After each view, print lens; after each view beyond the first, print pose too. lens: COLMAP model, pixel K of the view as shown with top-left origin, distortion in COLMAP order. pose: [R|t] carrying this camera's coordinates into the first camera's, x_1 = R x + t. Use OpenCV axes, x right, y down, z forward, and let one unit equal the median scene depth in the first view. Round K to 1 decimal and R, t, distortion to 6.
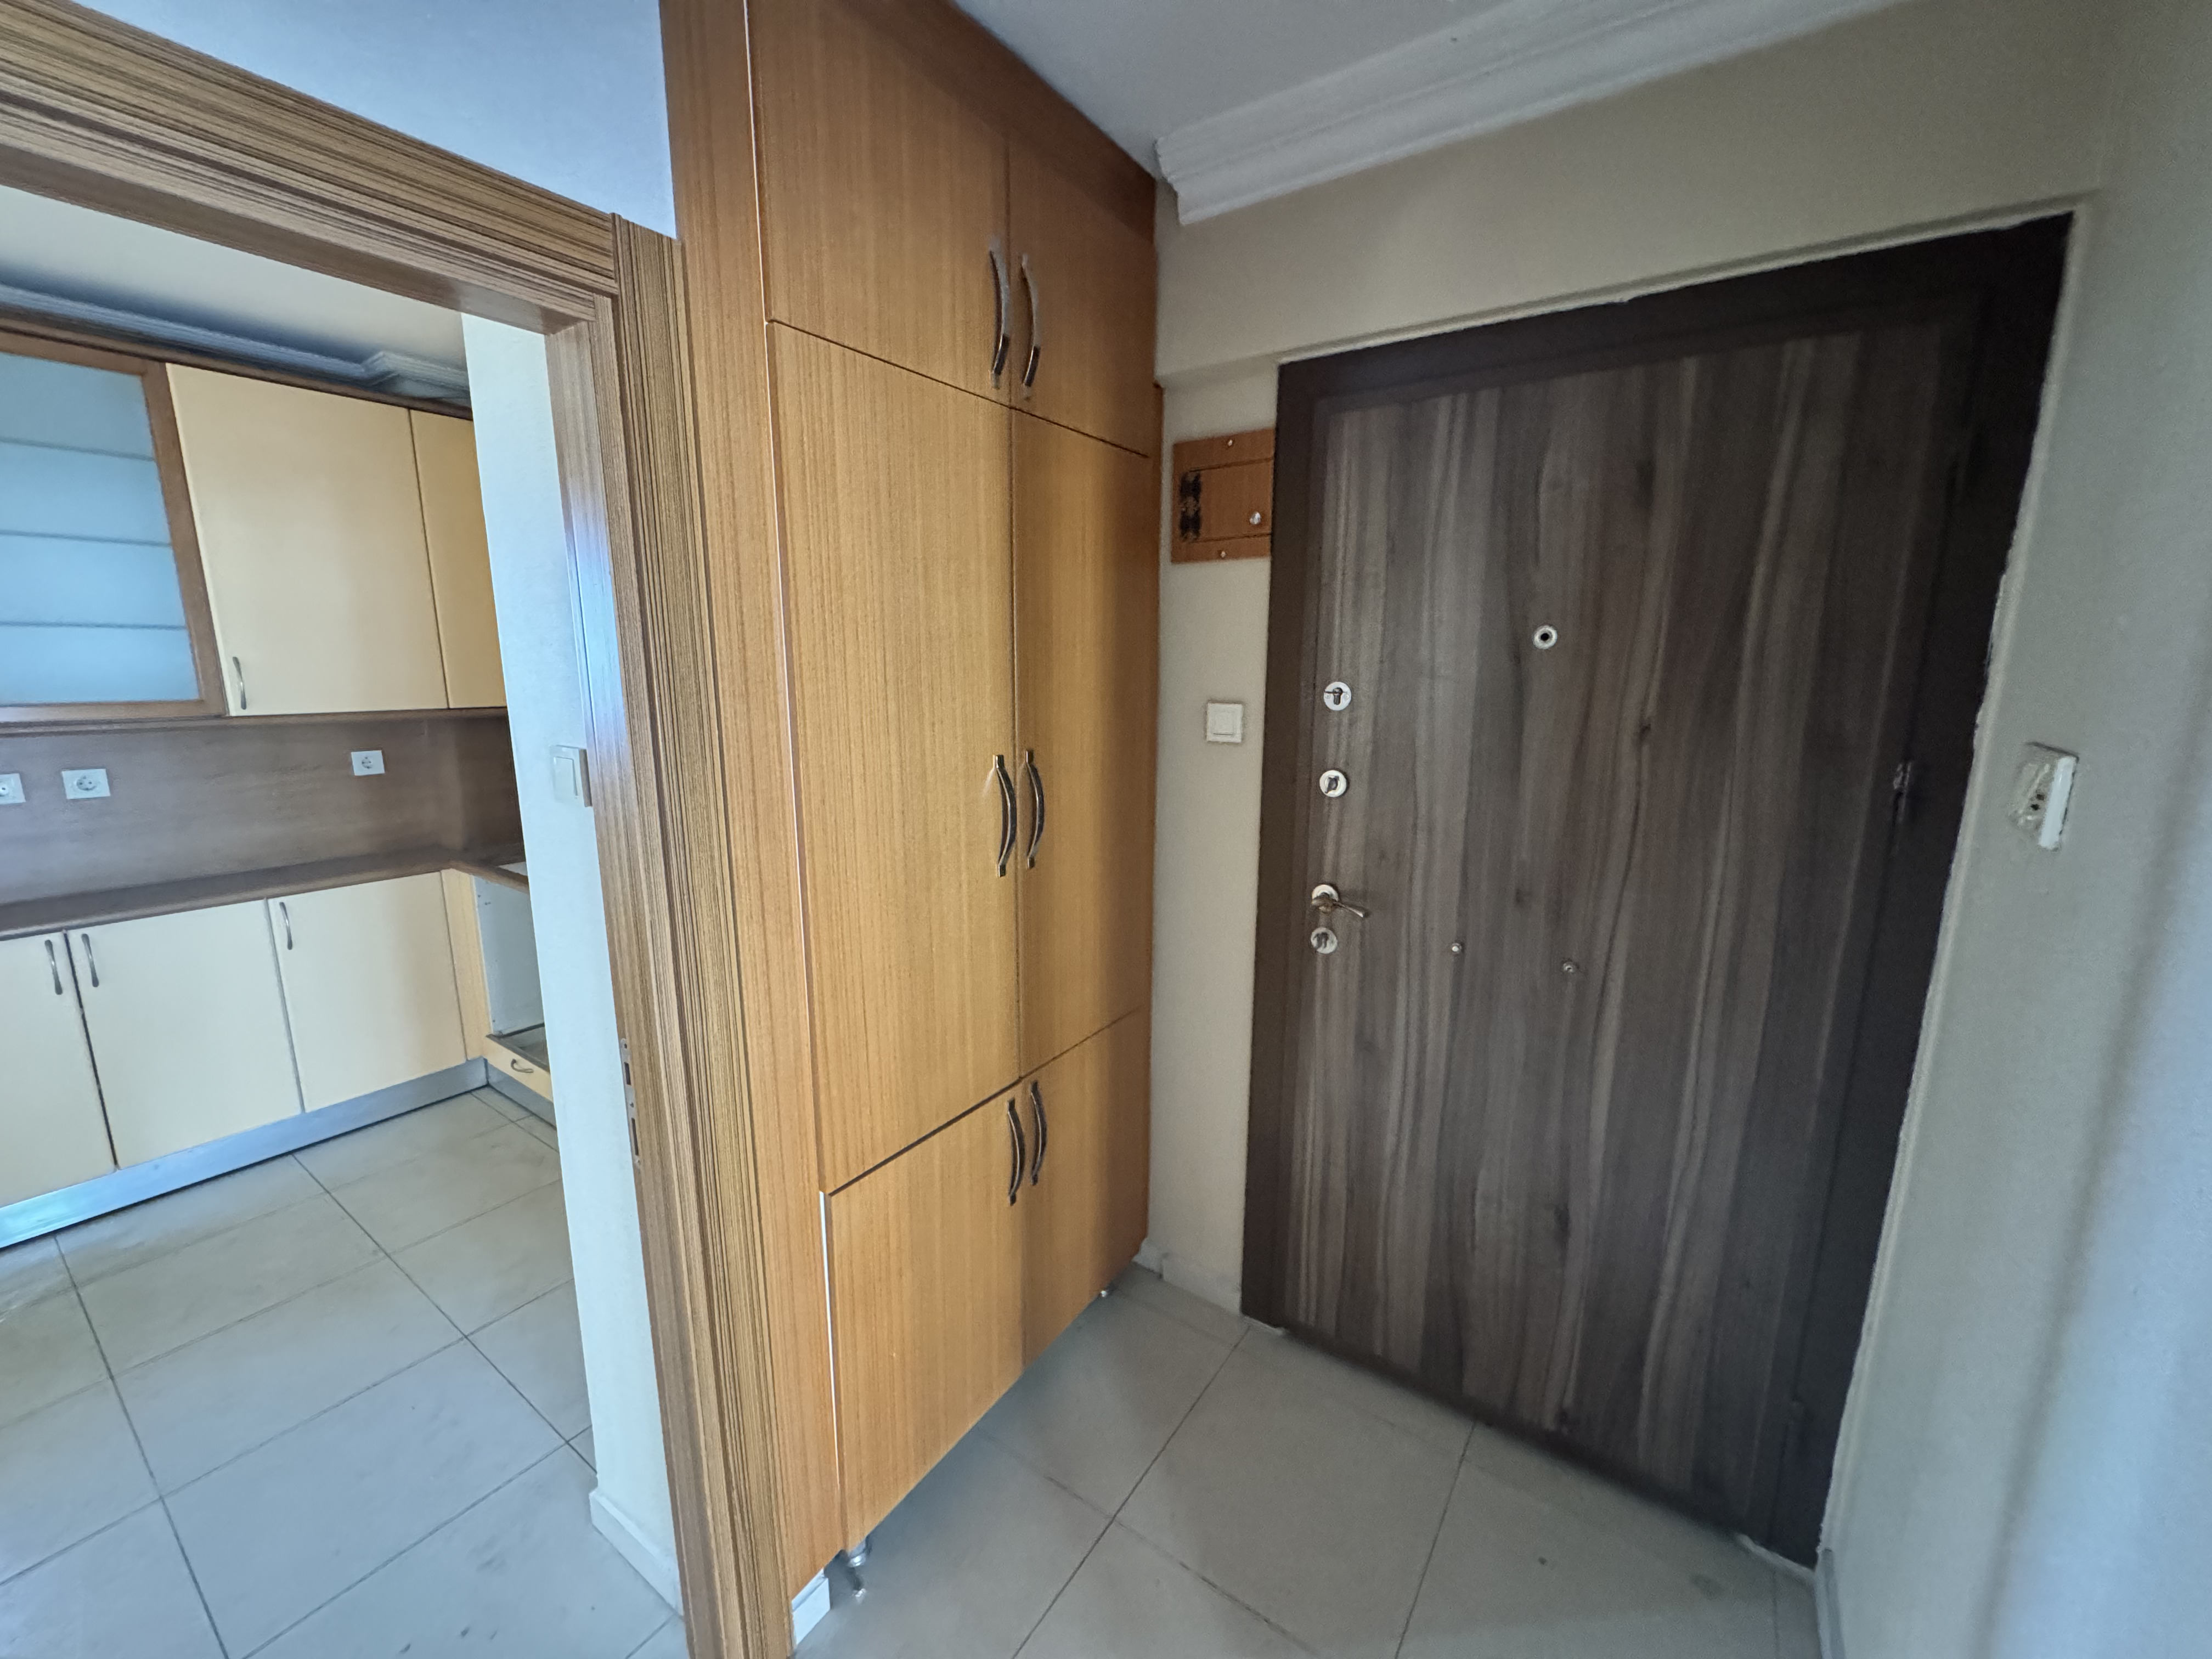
lens RADIAL K [[874.6, 0, 1088.7], [0, 874.6, 826.9], [0, 0, 1]] dist [-0.001638, -0.000946]
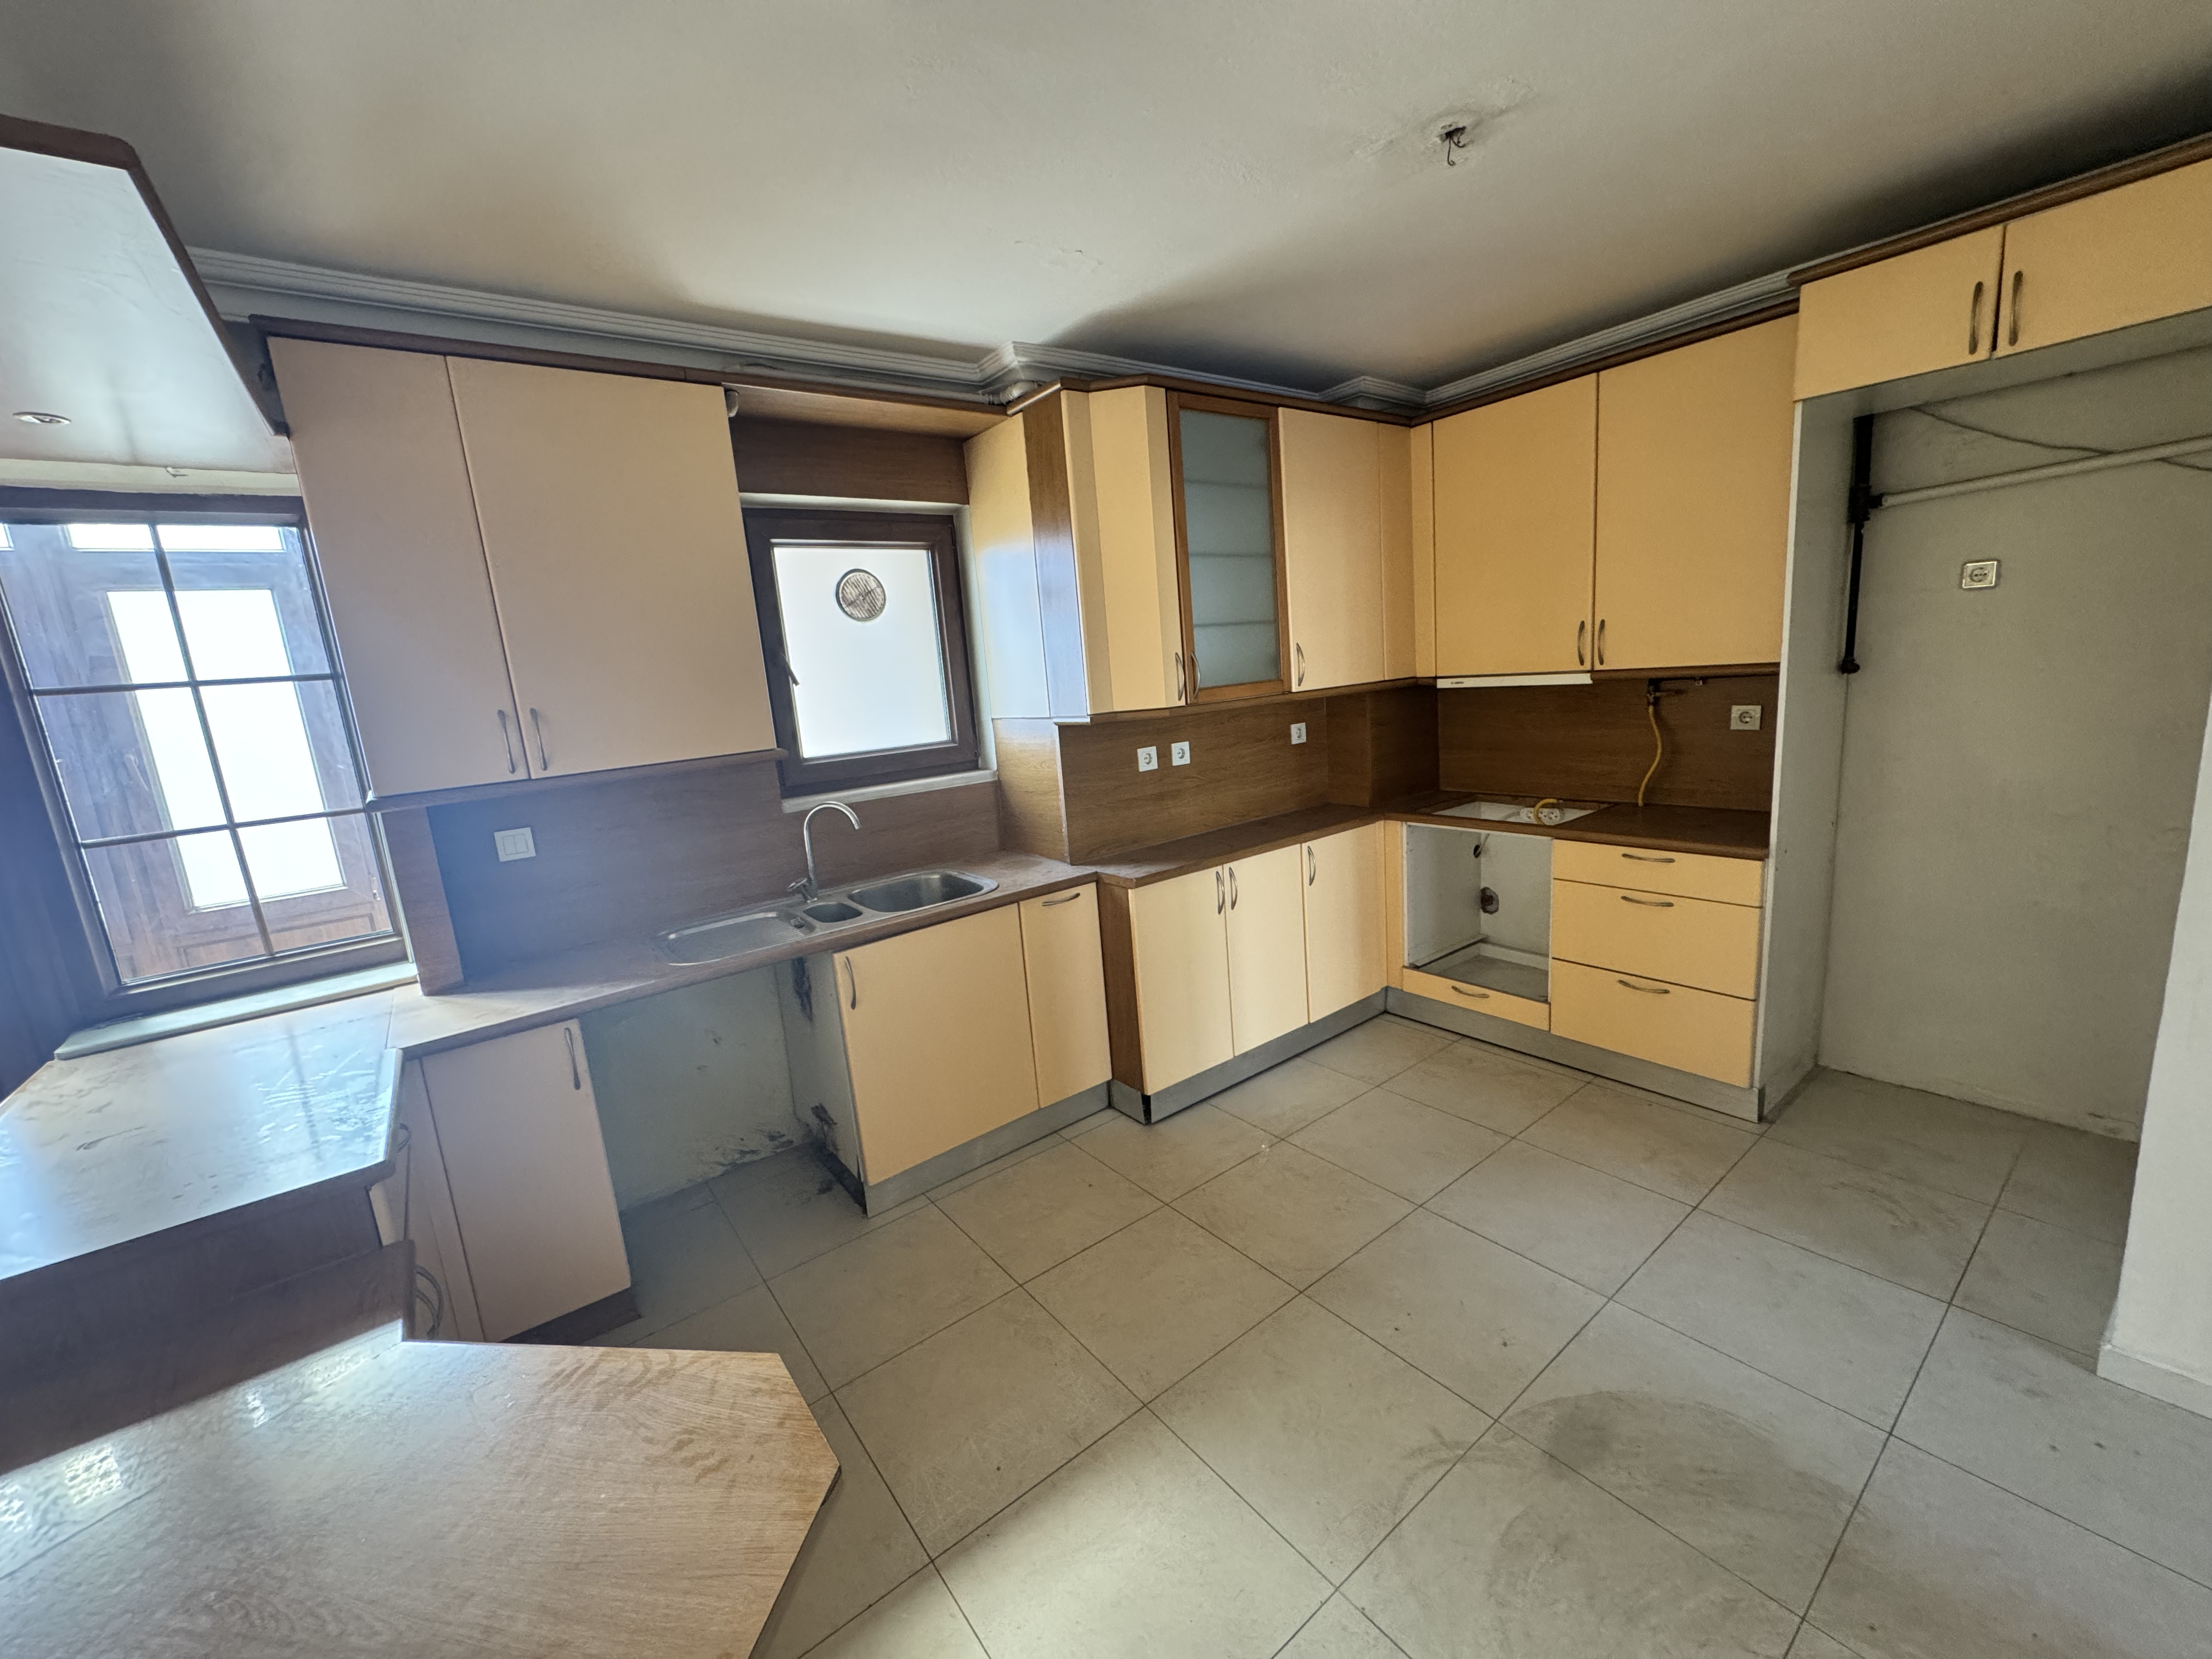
lens RADIAL K [[874.6, 0, 1114.0], [0, 874.6, 825.1], [0, 0, 1]] dist [-0.001638, -0.000946]
pose [[0.954953, -0.026507, -0.295572, -0.824338], [0.028835, 0.999578, 0.003520, 0.045559], [0.295354, -0.011885, 0.955314, -0.235421]]
